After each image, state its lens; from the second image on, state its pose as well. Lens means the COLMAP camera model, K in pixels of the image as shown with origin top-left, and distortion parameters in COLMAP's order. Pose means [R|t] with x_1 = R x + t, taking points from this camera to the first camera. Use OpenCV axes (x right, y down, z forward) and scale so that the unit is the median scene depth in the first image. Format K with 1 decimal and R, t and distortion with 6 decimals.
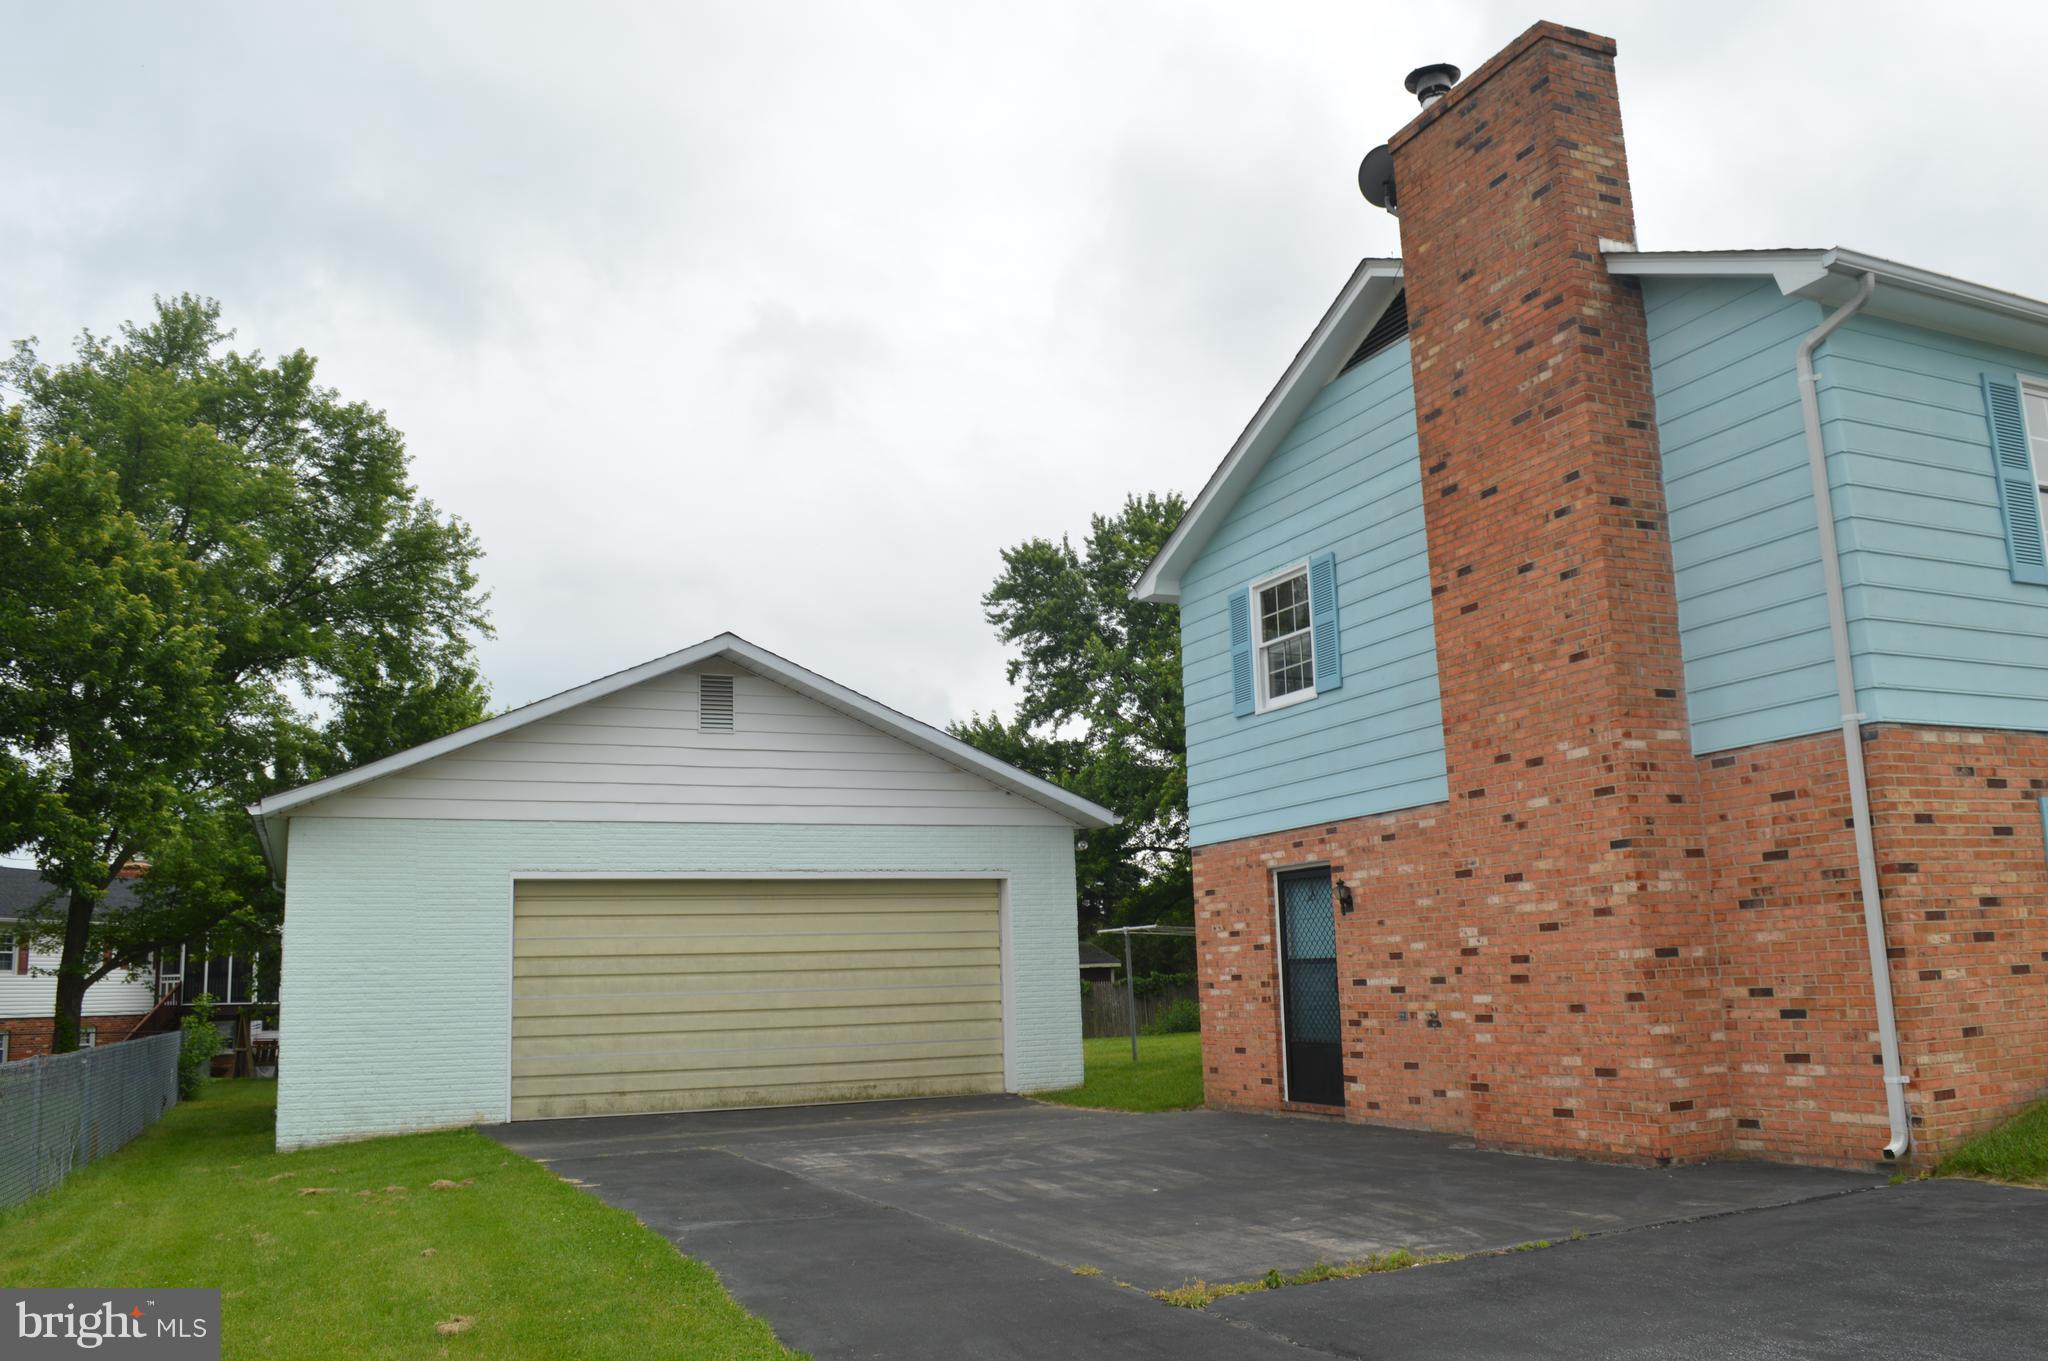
lens RADIAL K [[1632.4, 0, 1034.9], [0, 1632.4, 673.7], [0, 0, 1]] dist [-0.085748, 0.014549]
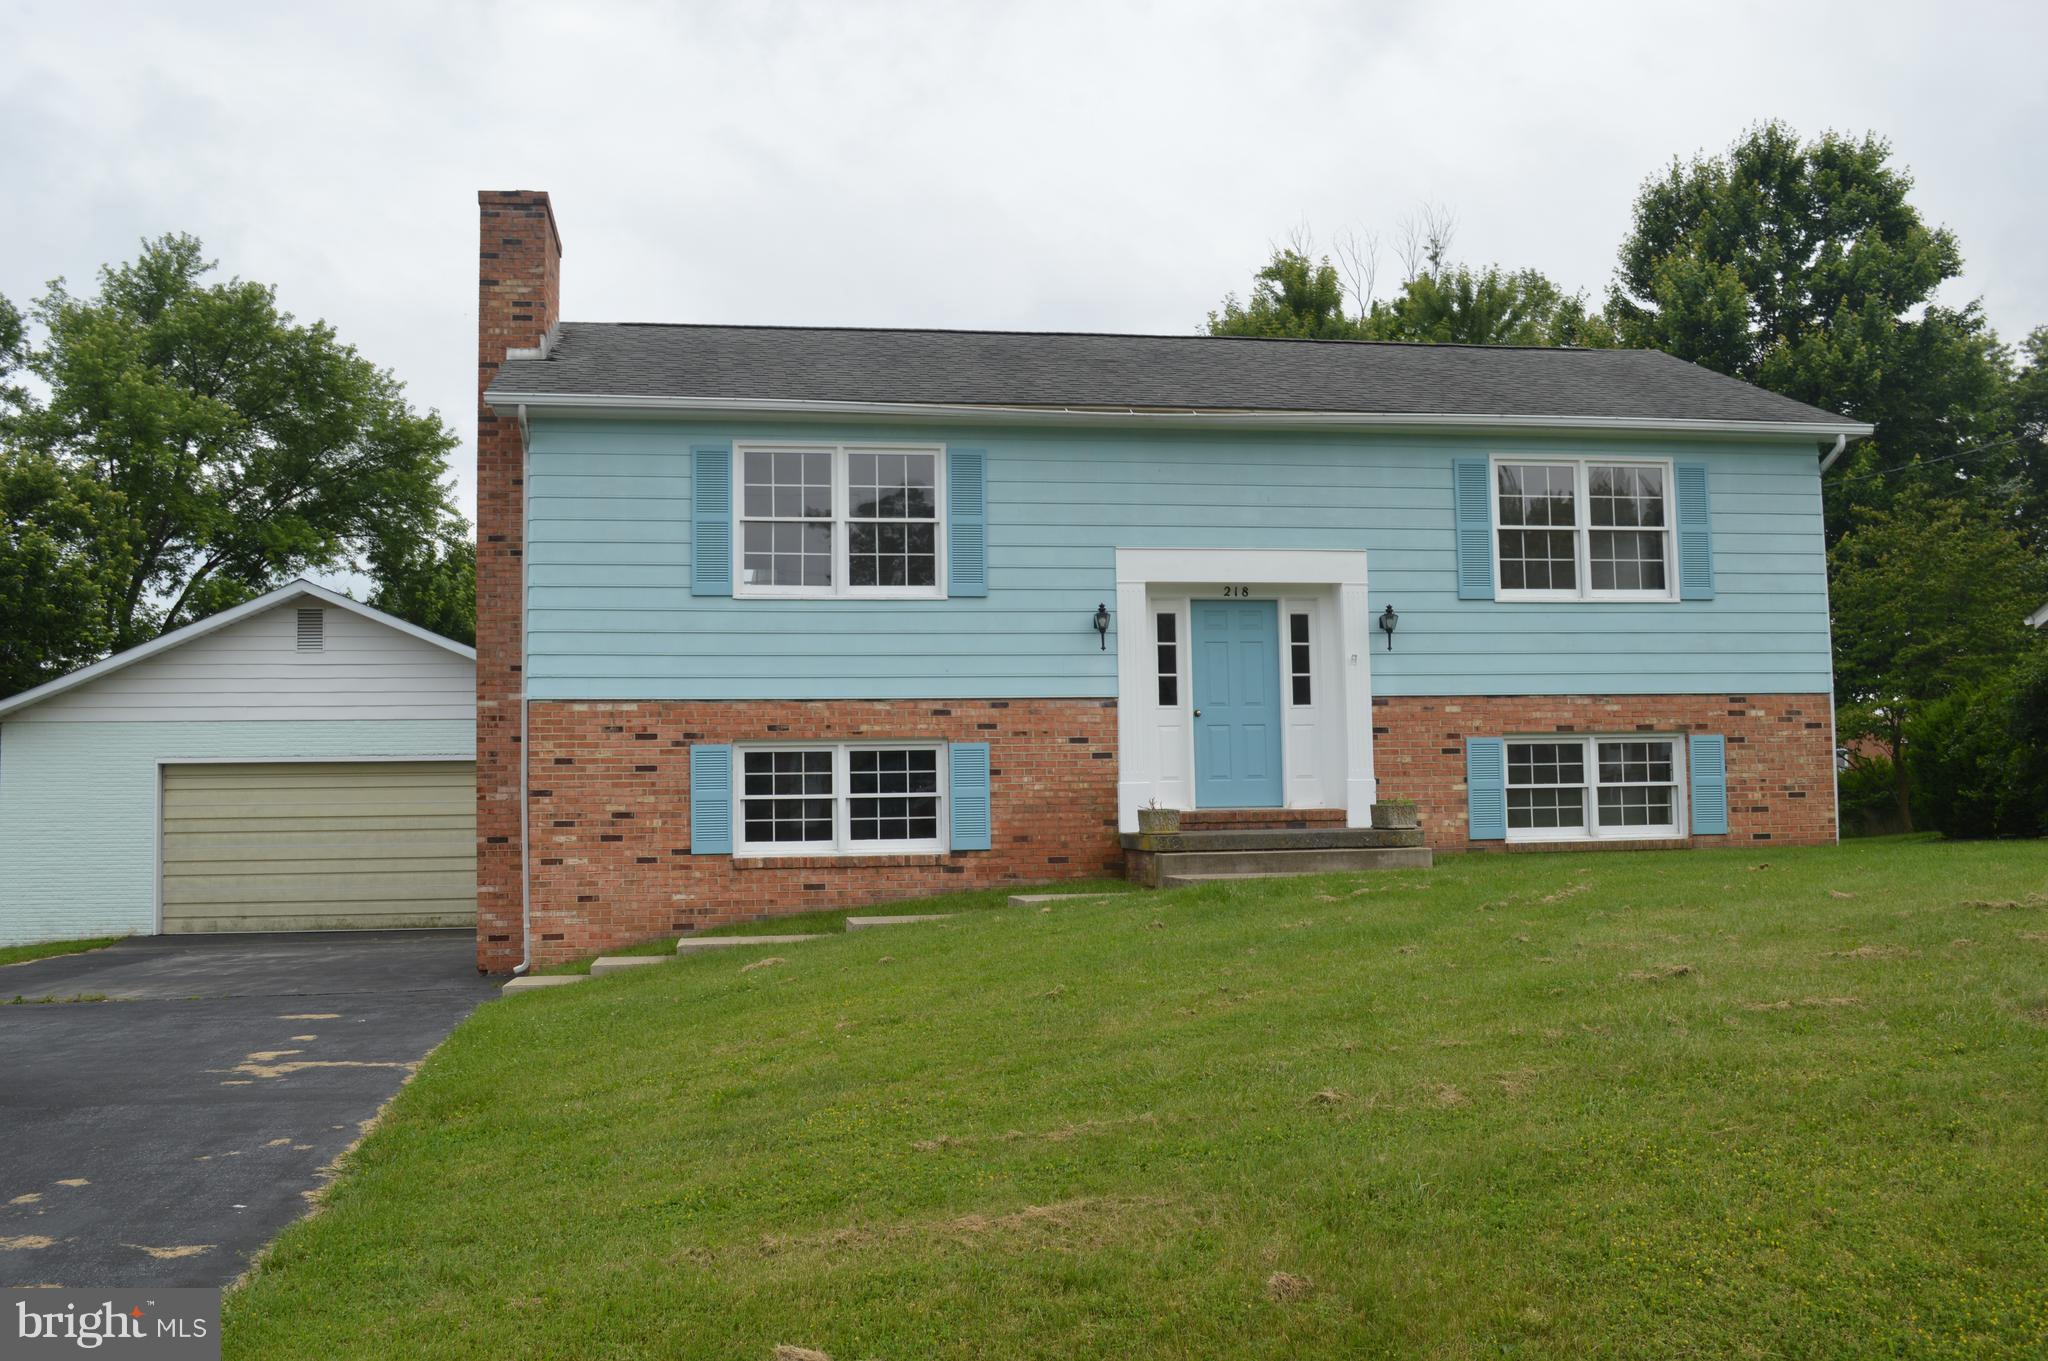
lens RADIAL K [[1942.9, 0, 1037.2], [0, 1942.9, 671.9], [0, 0, 1]] dist [-0.073599, 0.017640]
pose [[0.965580, -0.005894, -0.260040, 1.297929], [0.034822, 0.993673, 0.106778, -0.156562], [0.257766, -0.112158, 0.959676, -0.587814]]
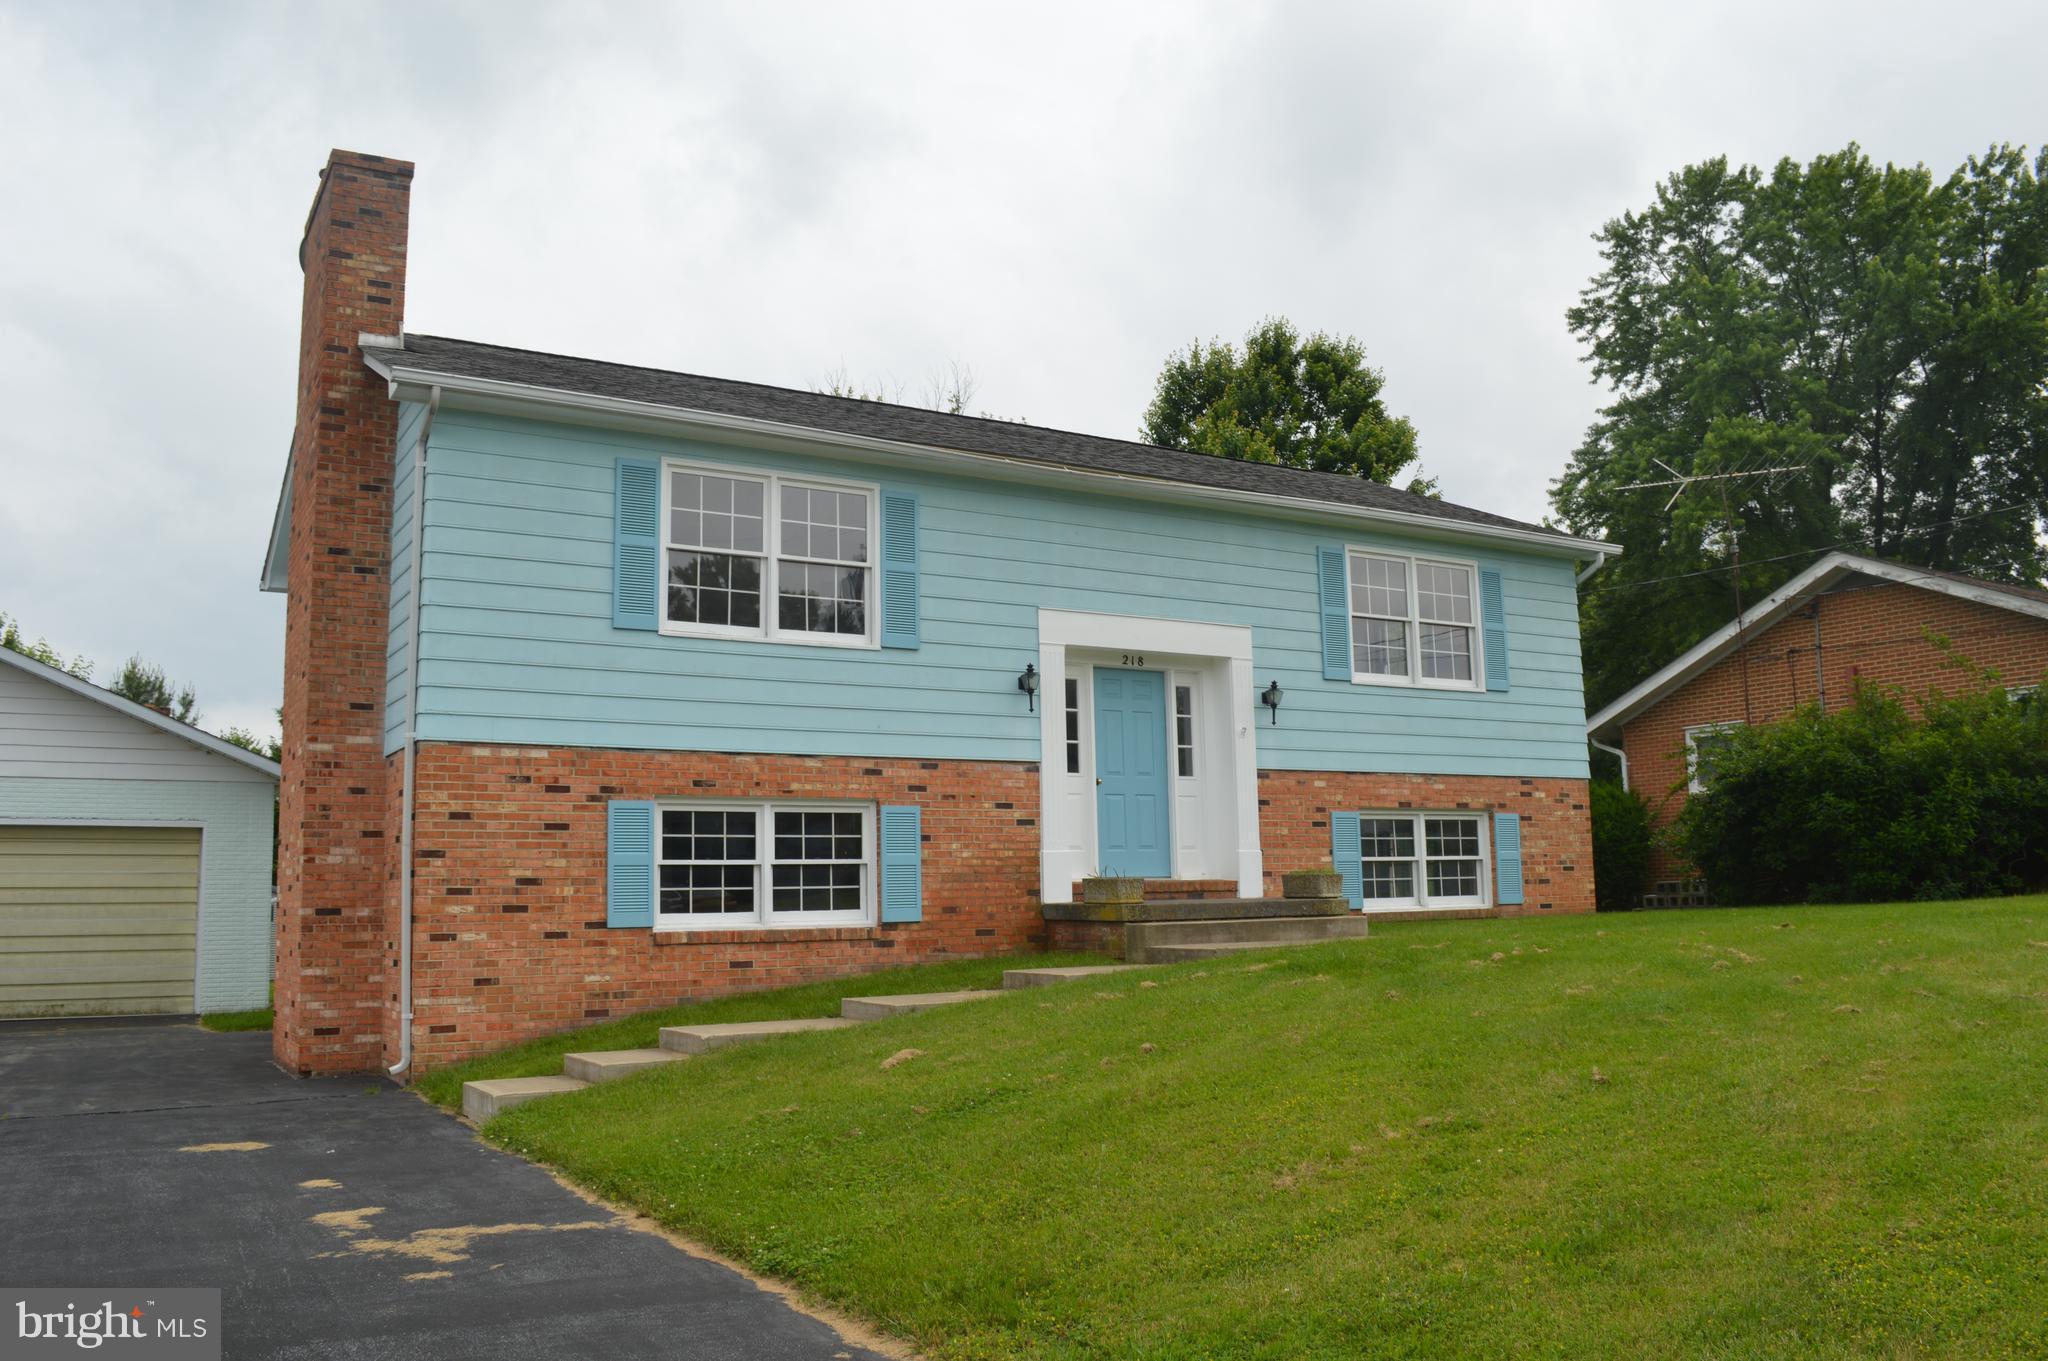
lens RADIAL K [[1632.4, 0, 1034.9], [0, 1632.4, 673.7], [0, 0, 1]] dist [-0.085748, 0.014549]
pose [[0.993019, 0.026872, 0.114855, 0.754120], [-0.031647, 0.998700, 0.039954, -0.078609], [-0.113632, -0.043310, 0.992579, -0.297679]]
